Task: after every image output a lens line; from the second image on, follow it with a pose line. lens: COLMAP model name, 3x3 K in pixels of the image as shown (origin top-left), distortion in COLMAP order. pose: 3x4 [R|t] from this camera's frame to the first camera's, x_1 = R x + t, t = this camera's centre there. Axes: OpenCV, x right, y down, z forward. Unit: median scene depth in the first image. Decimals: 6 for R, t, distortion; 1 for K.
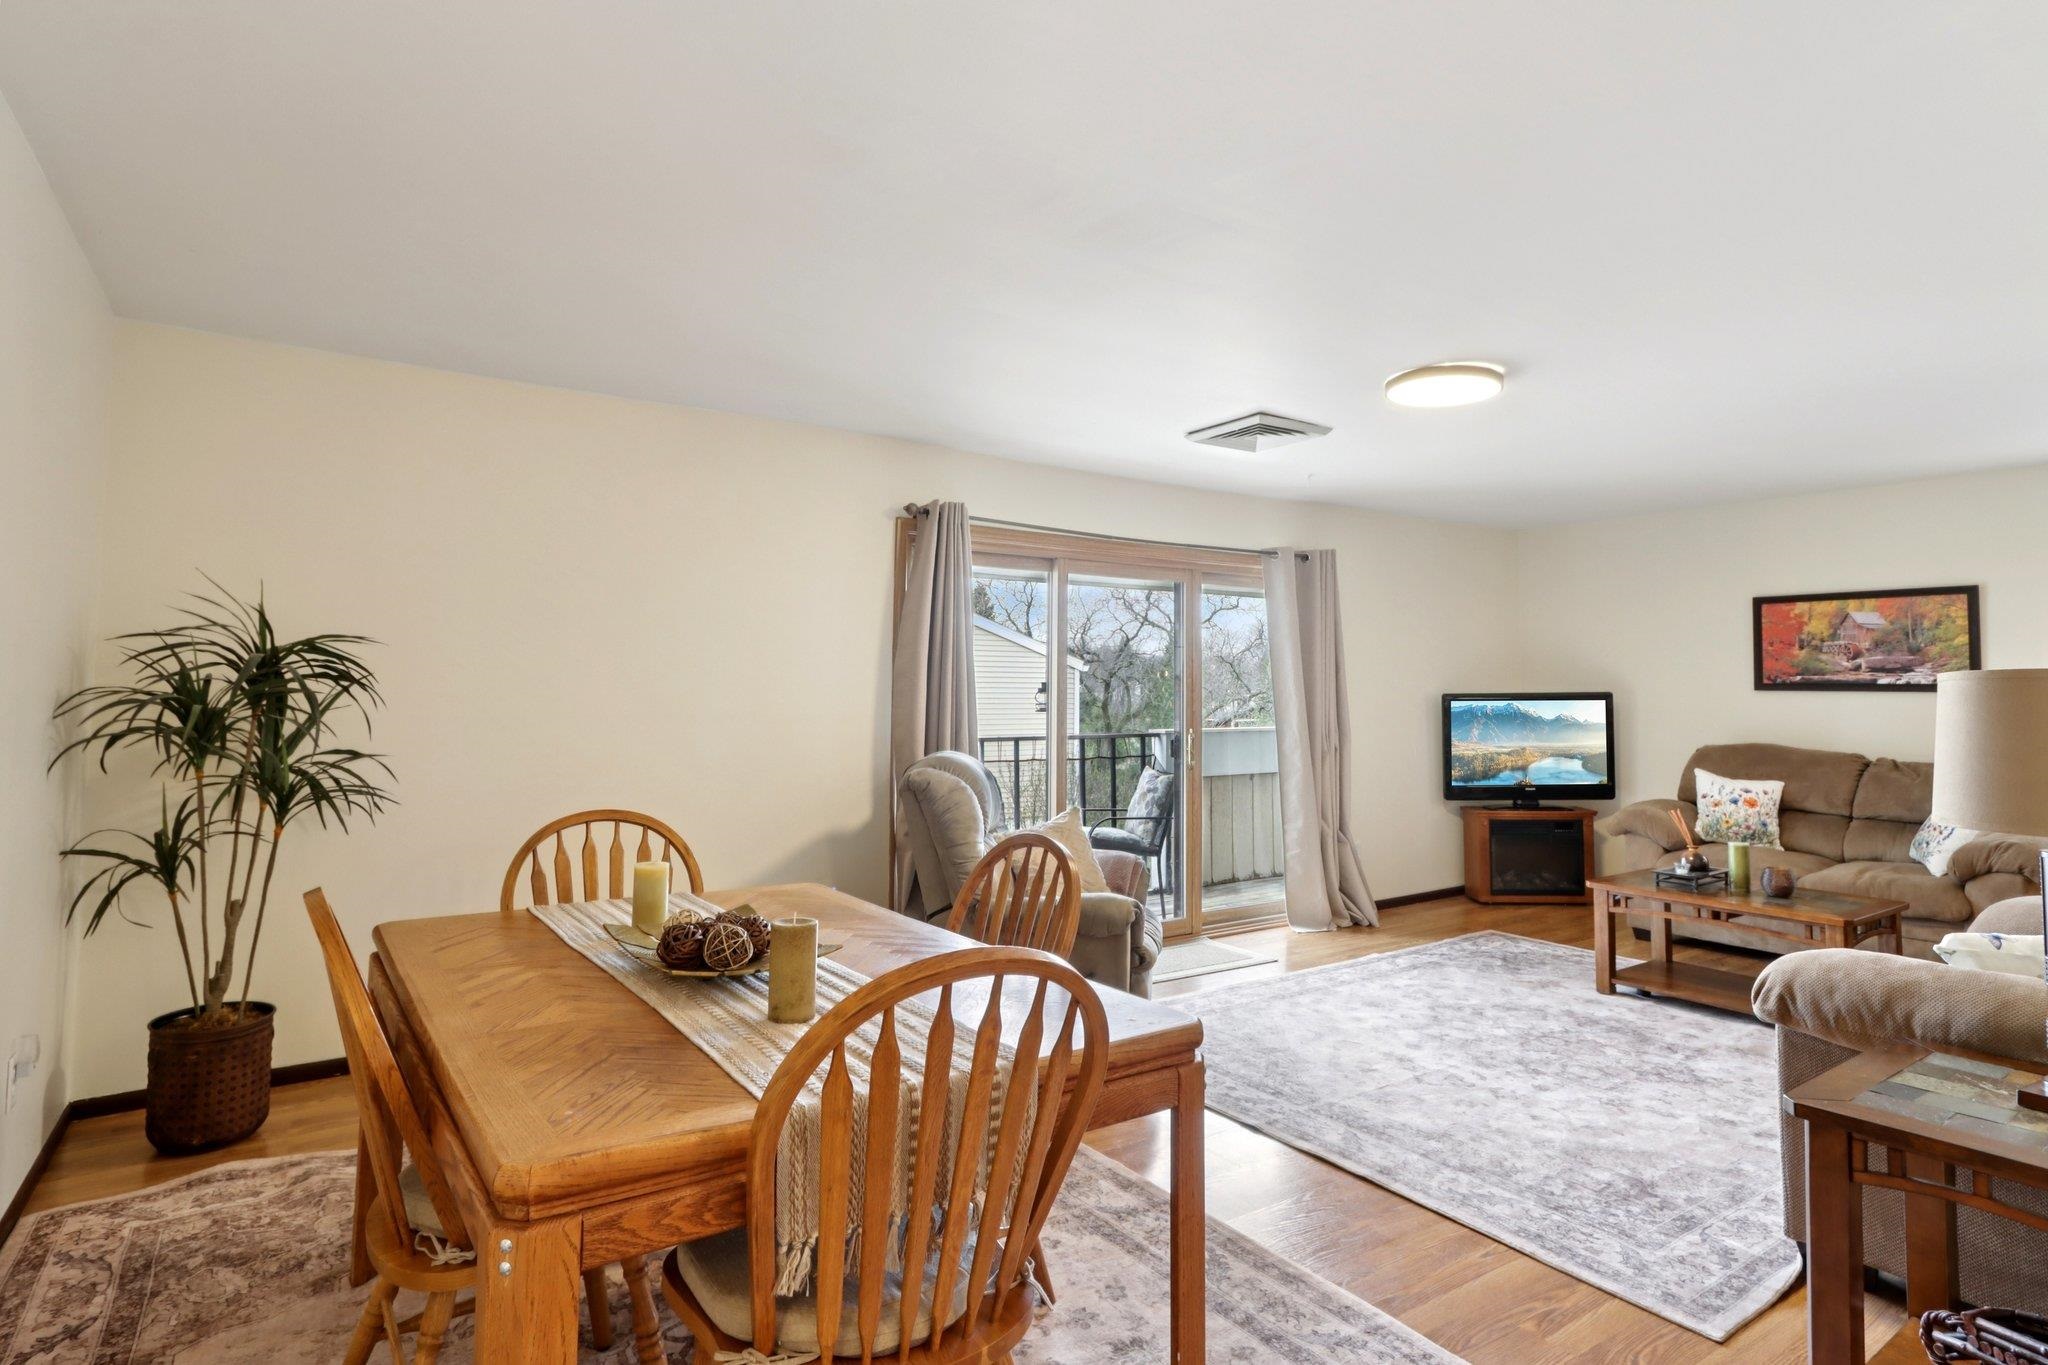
lens RADIAL K [[1085.0, 0, 1007.0], [0, 1085.0, 650.2], [0, 0, 1]] dist [0.000538, 0.001516]
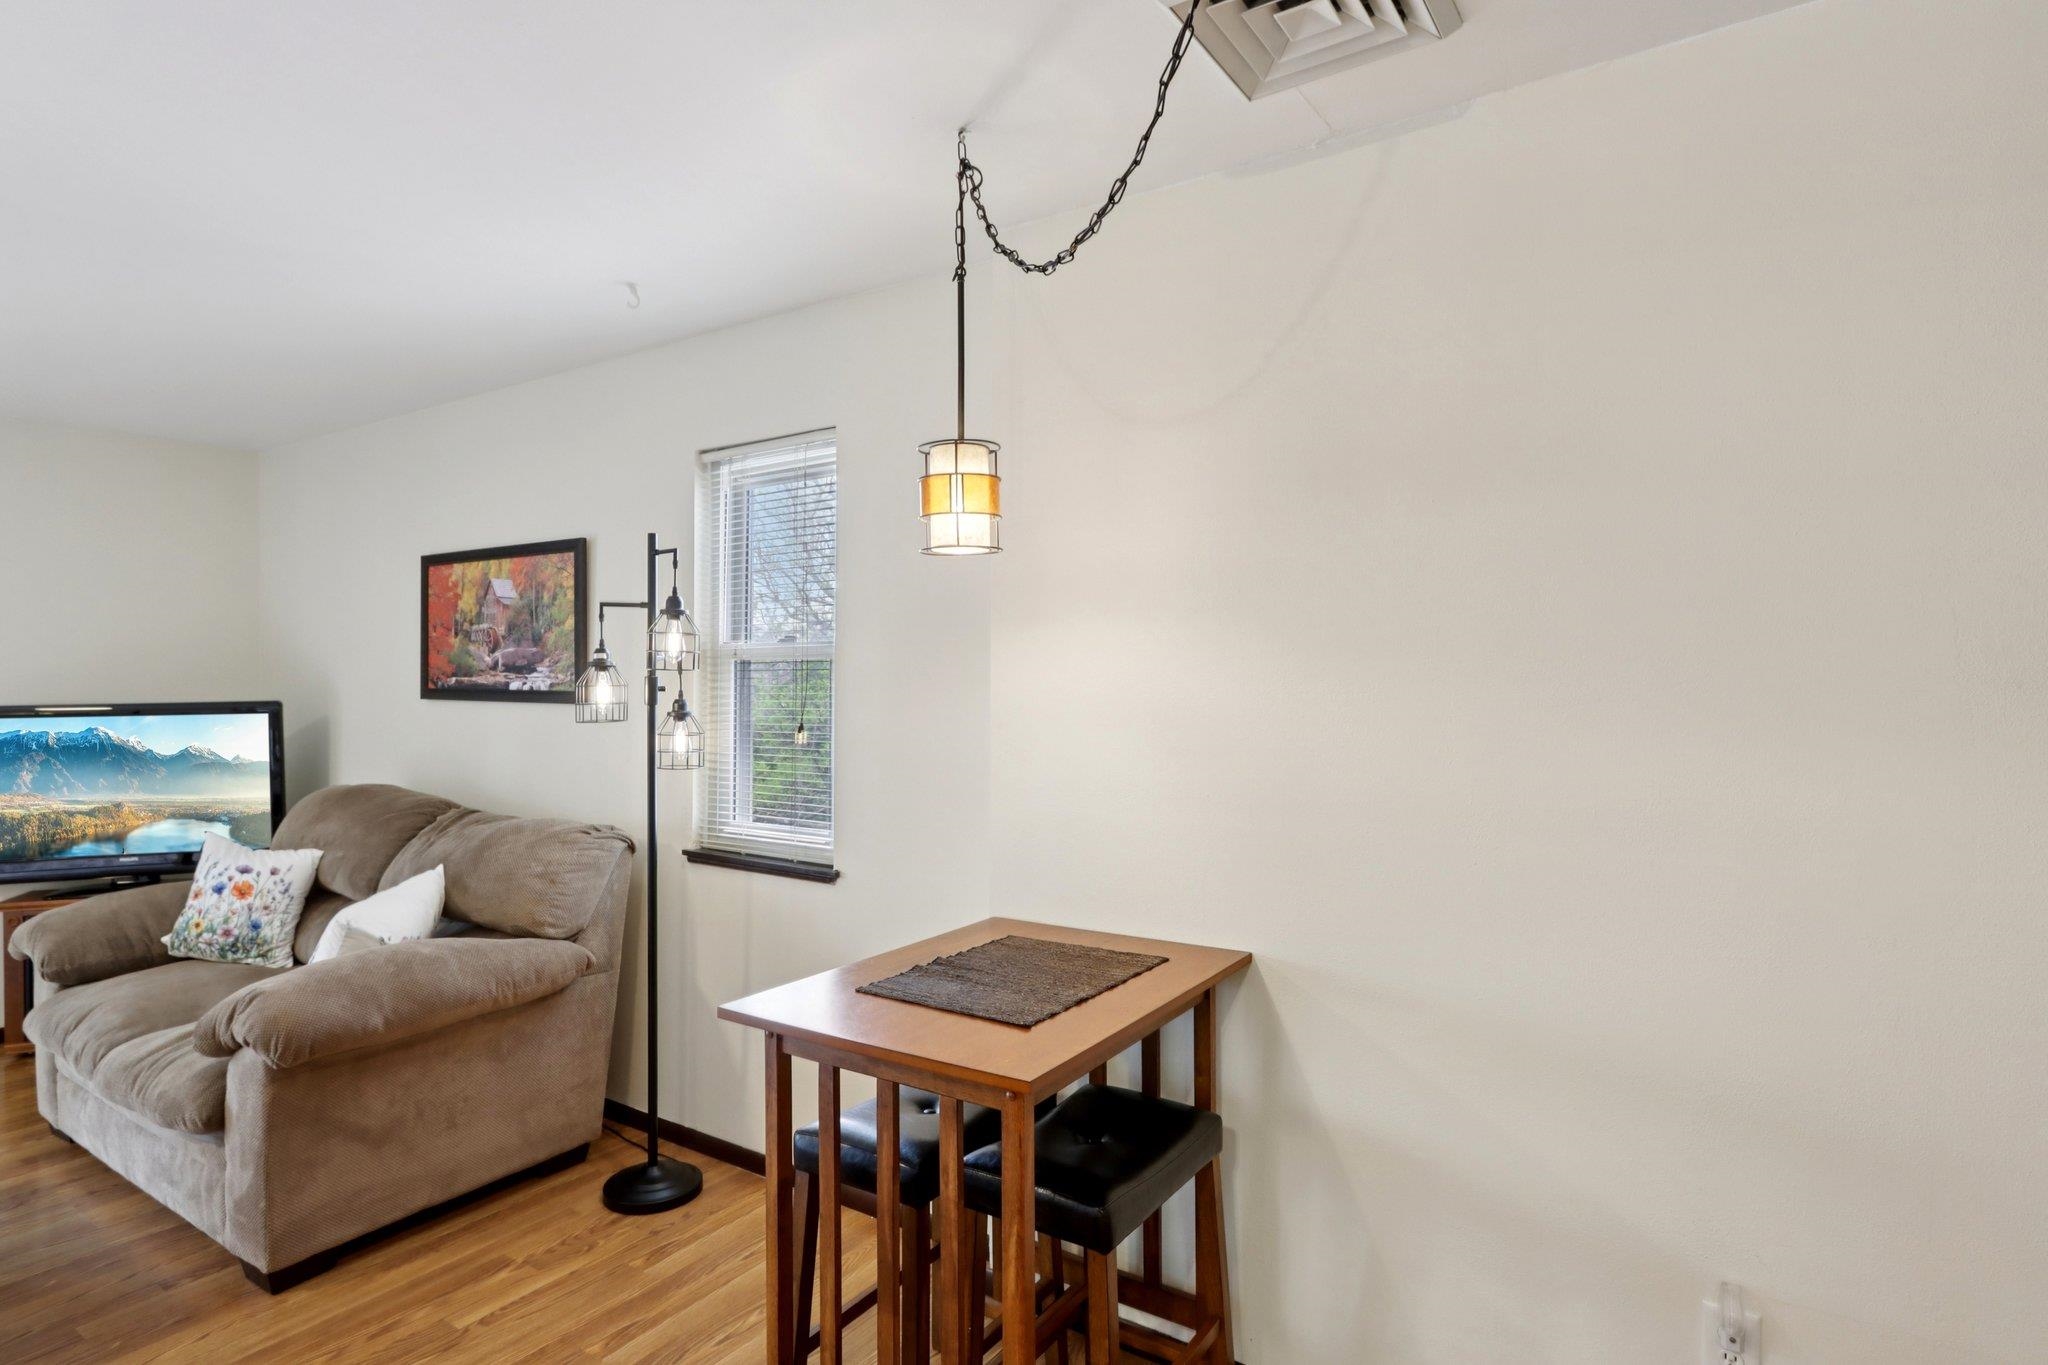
lens RADIAL K [[1126.6, 0, 1025.8], [0, 1126.6, 677.9], [0, 0, 1]] dist [0.024943, 0.000583]
pose [[0.936246, -0.001488, 0.351343, 0.866599], [-0.008354, 0.999614, 0.026495, 0.003289], [-0.351247, -0.027741, 0.935872, 0.262724]]
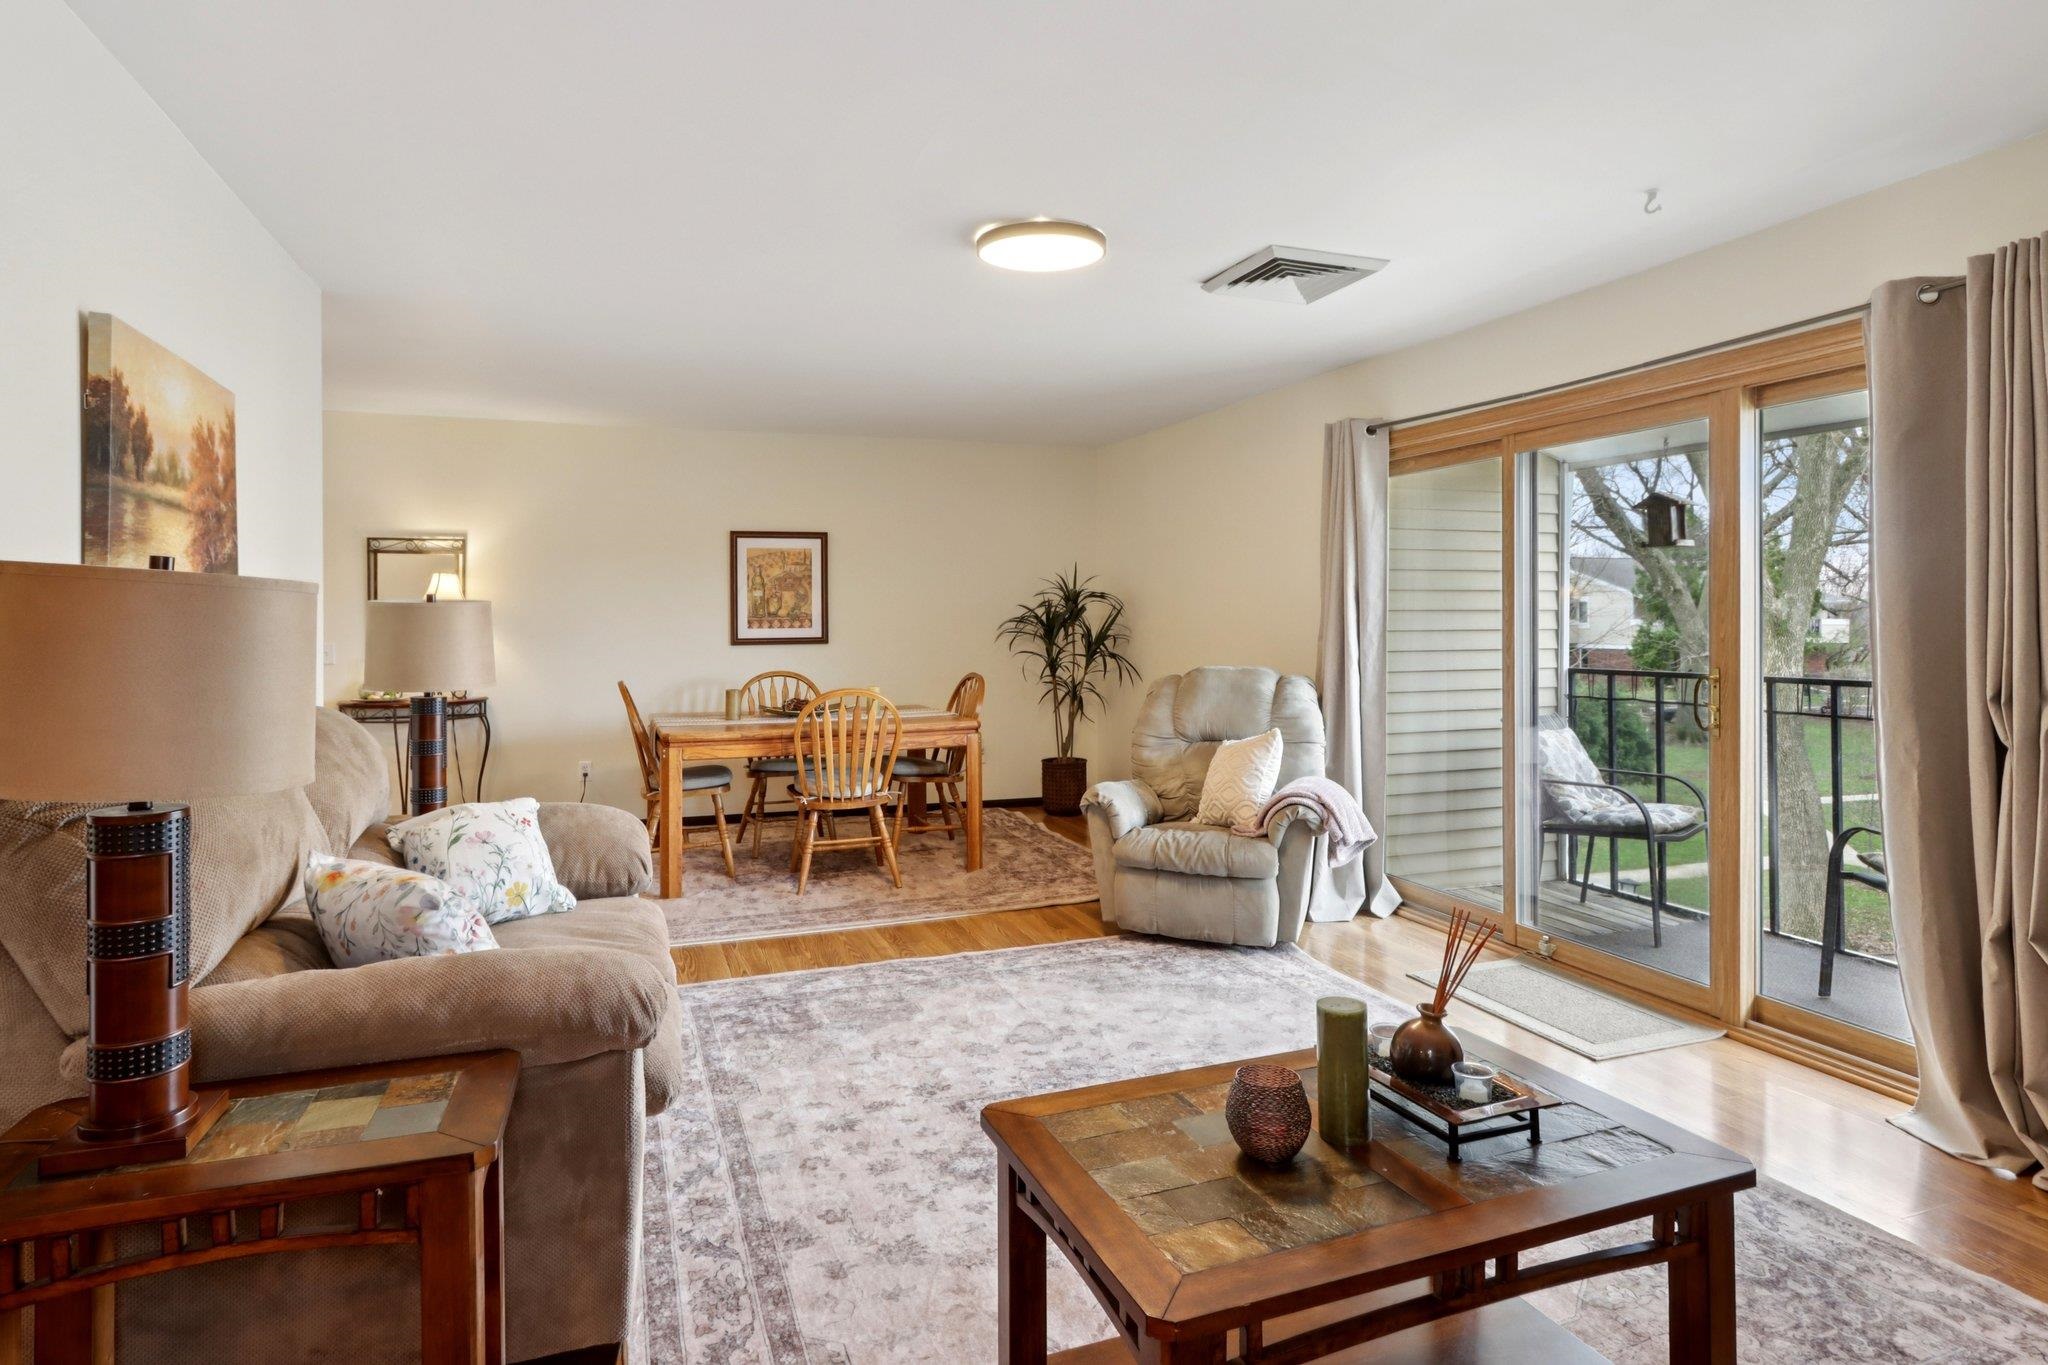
lens RADIAL K [[1113.9, 0, 1001.5], [0, 1113.9, 622.1], [0, 0, 1]] dist [-0.003458, 0.000132]
pose [[-0.245513, -0.002405, -0.969390, 0.856062], [0.041337, 0.999061, -0.012948, 0.041245], [0.968511, -0.043251, -0.245183, 0.797496]]
